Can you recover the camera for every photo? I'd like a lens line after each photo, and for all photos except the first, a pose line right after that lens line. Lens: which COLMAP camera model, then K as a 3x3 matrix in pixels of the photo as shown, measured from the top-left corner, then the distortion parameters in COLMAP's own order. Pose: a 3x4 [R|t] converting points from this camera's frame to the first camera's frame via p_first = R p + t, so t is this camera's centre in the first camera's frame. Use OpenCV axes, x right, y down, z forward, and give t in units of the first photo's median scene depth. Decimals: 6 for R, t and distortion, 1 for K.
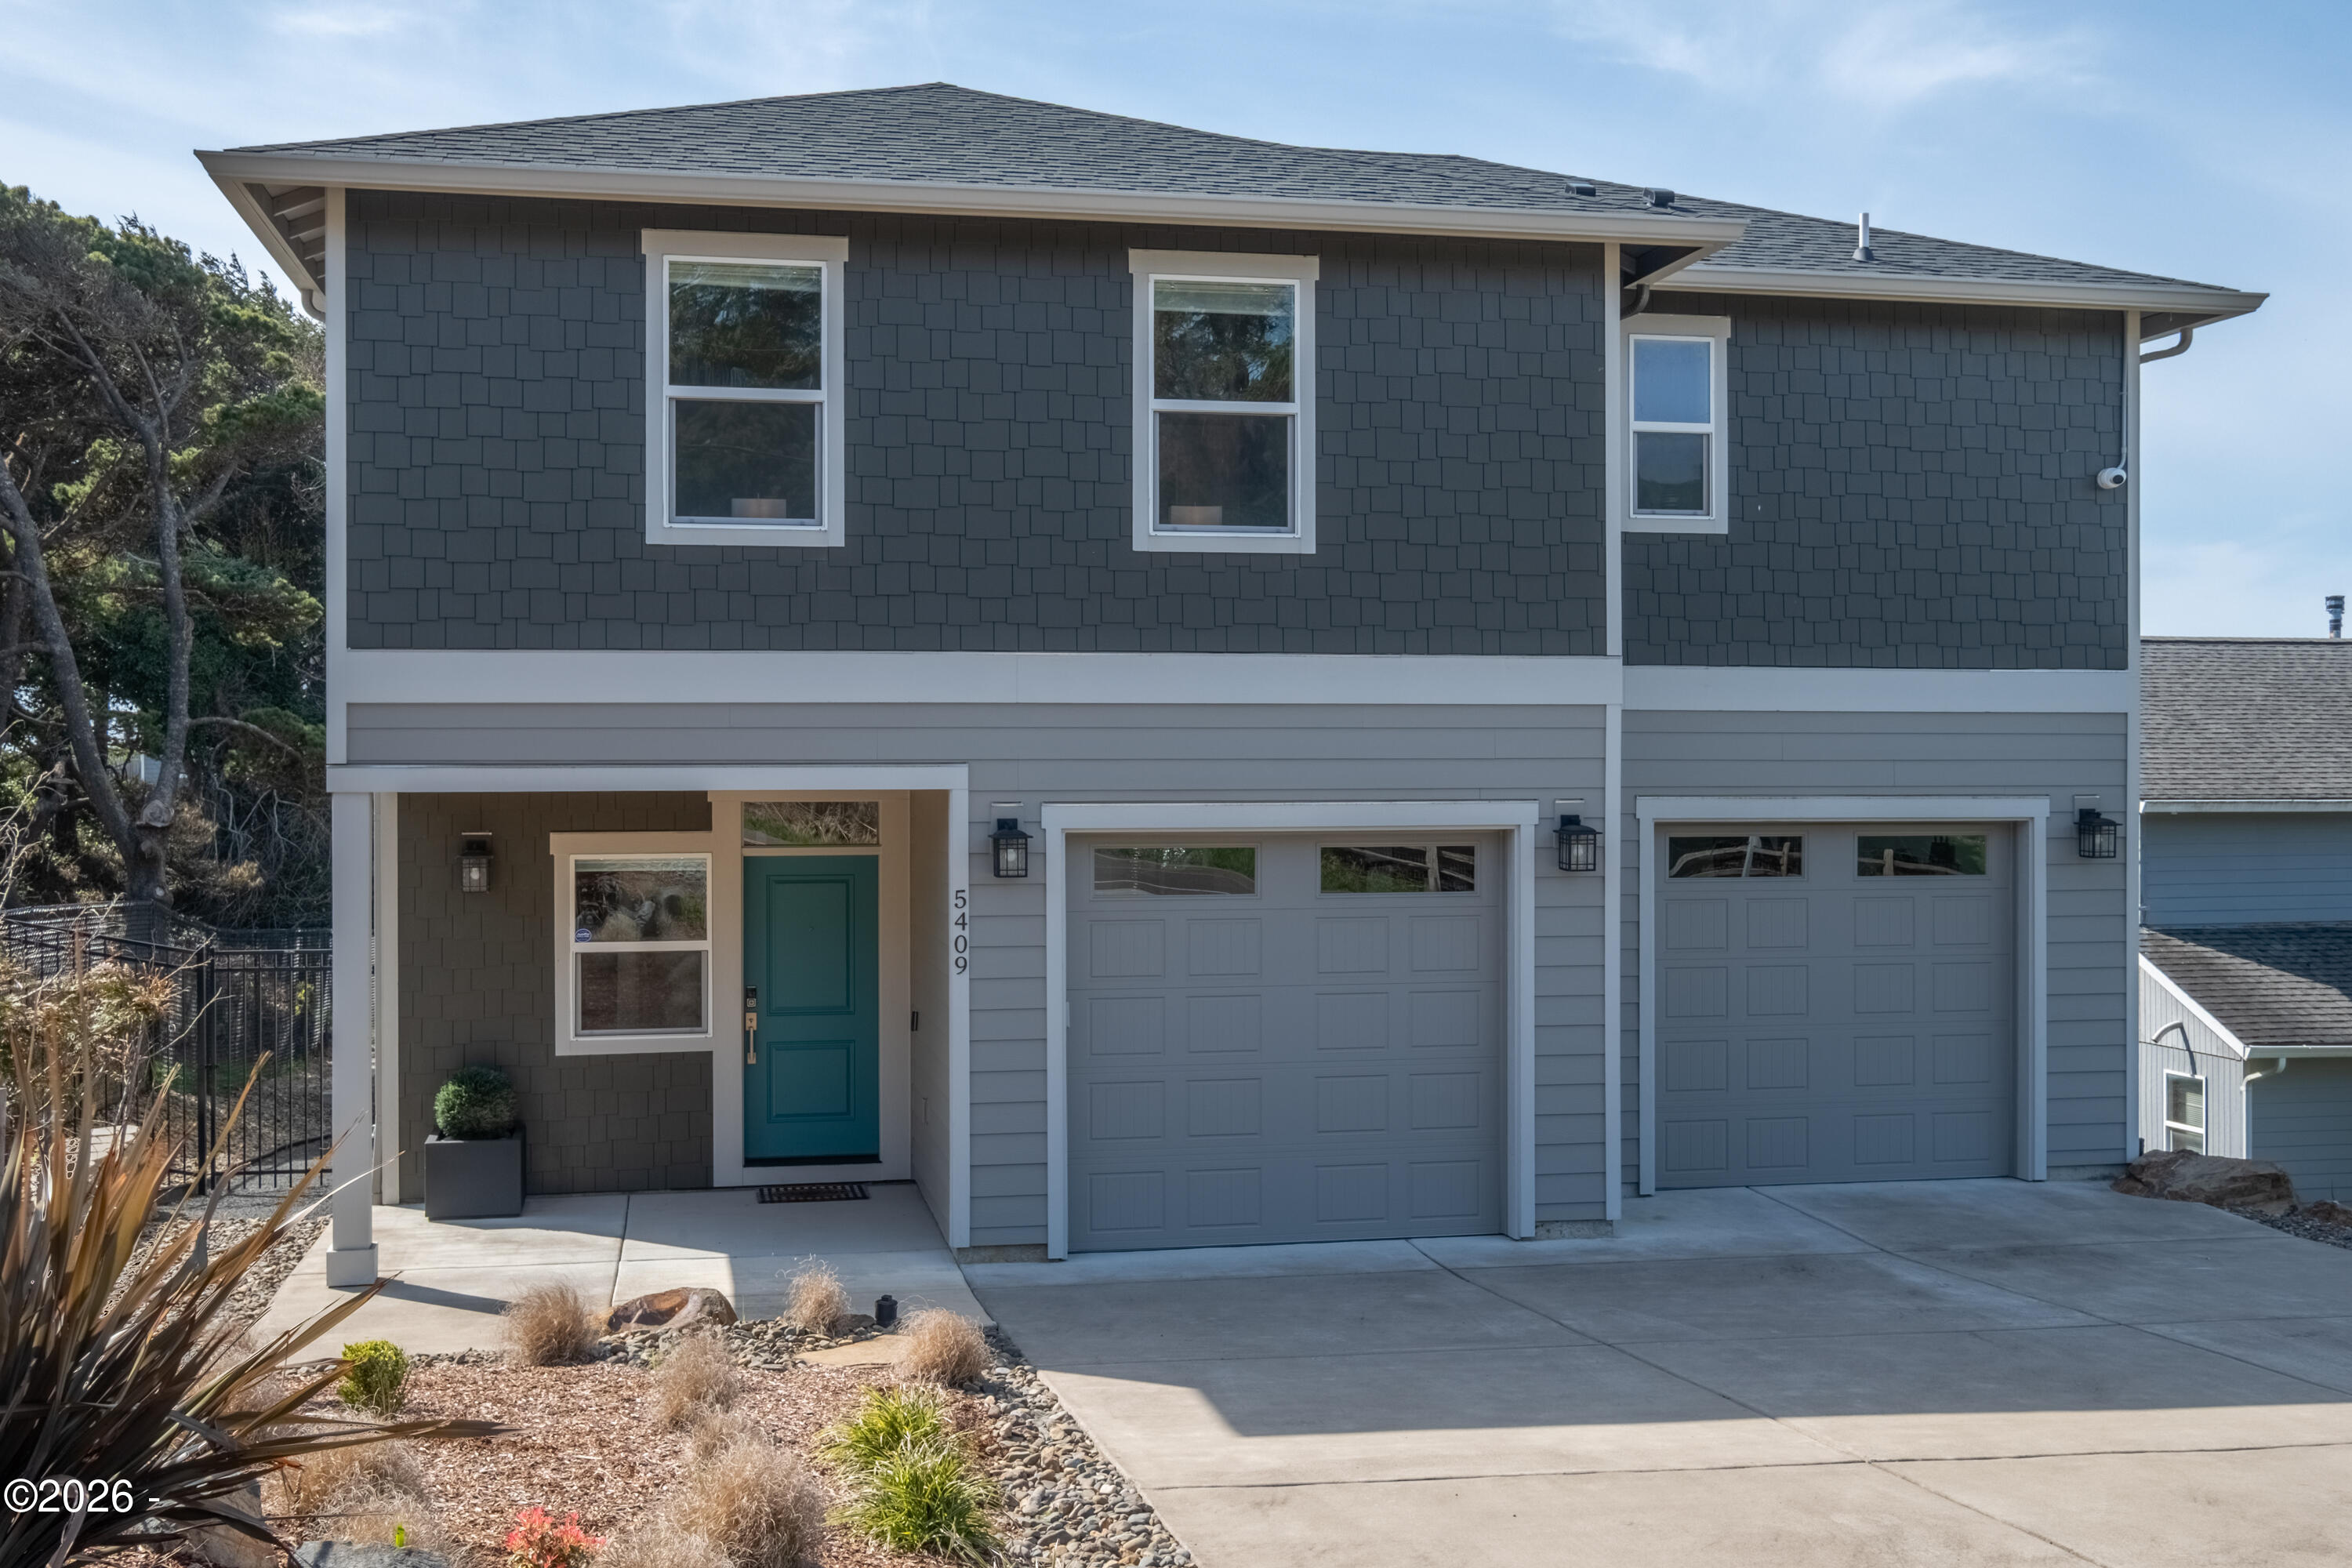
lens RADIAL K [[2420.5, 0, 1175.8], [0, 2420.5, 794.3], [0, 0, 1]] dist [0.006025, 0.000000]
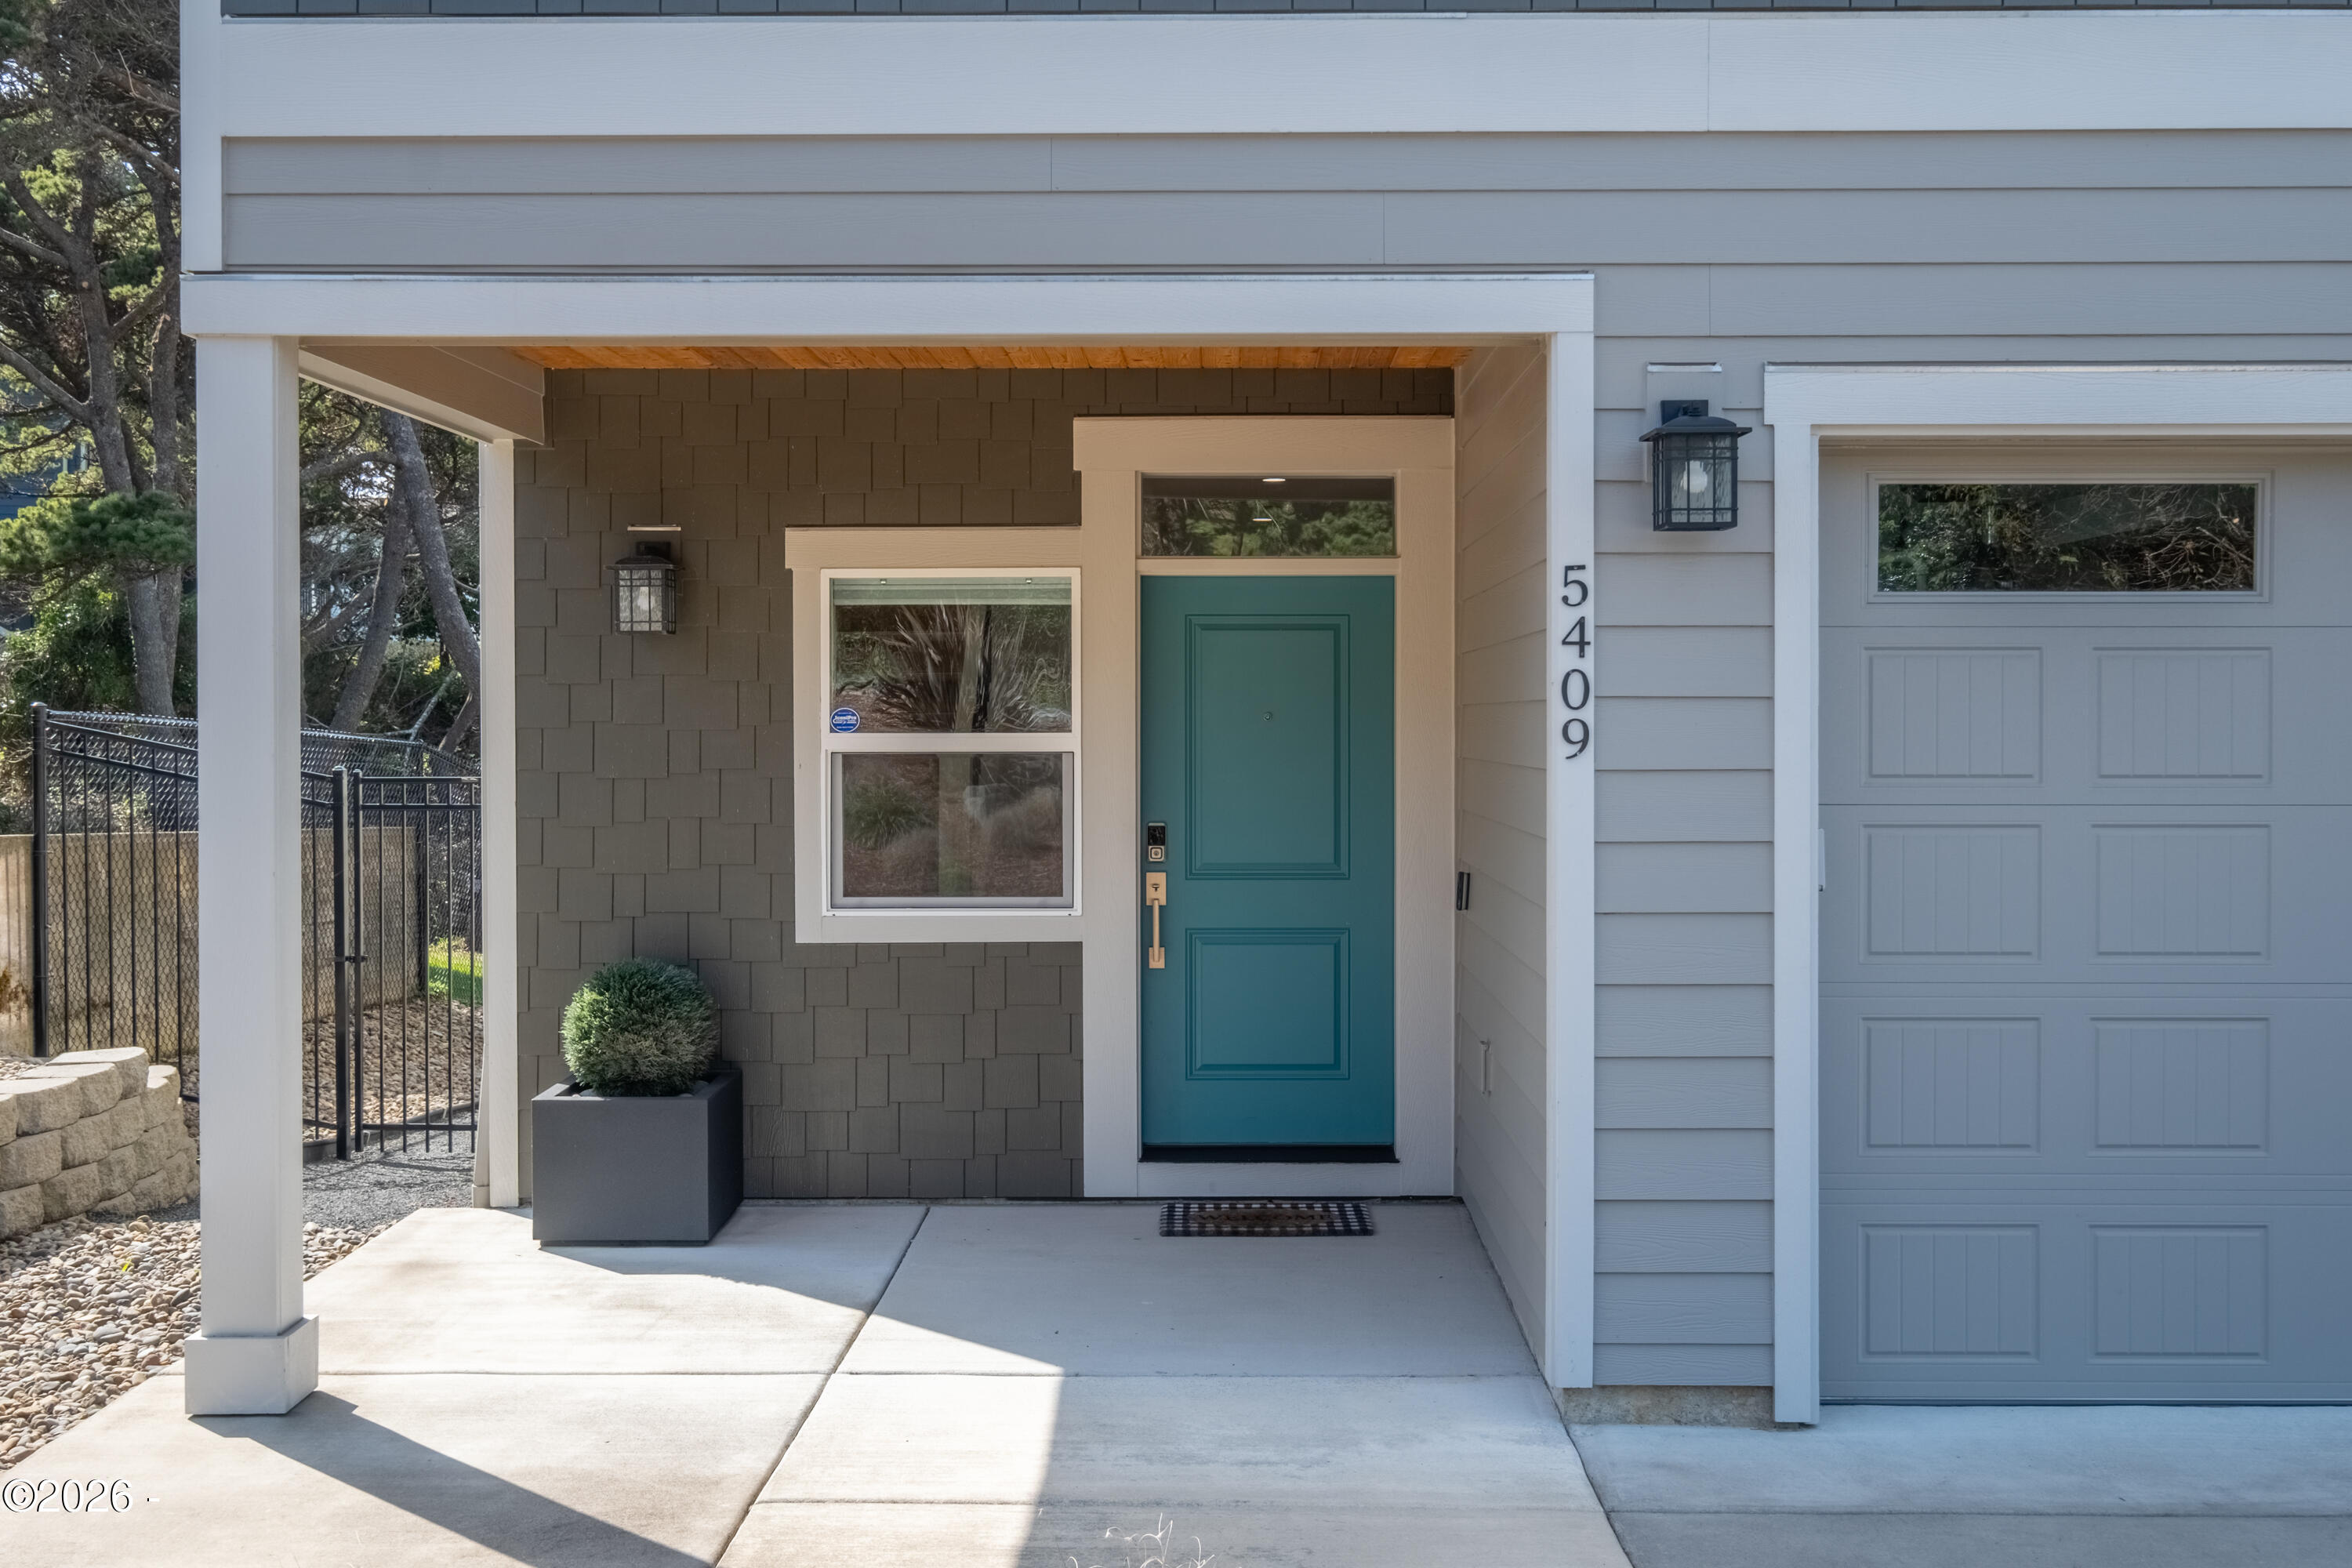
lens RADIAL K [[2420.5, 0, 1186.2], [0, 2420.5, 781.5], [0, 0, 1]] dist [0.006025, 0.000000]
pose [[0.976558, 0.005856, -0.215177, -0.056223], [-0.002130, 0.999844, 0.017543, 0.062832], [0.215246, -0.016674, 0.976418, 0.497601]]
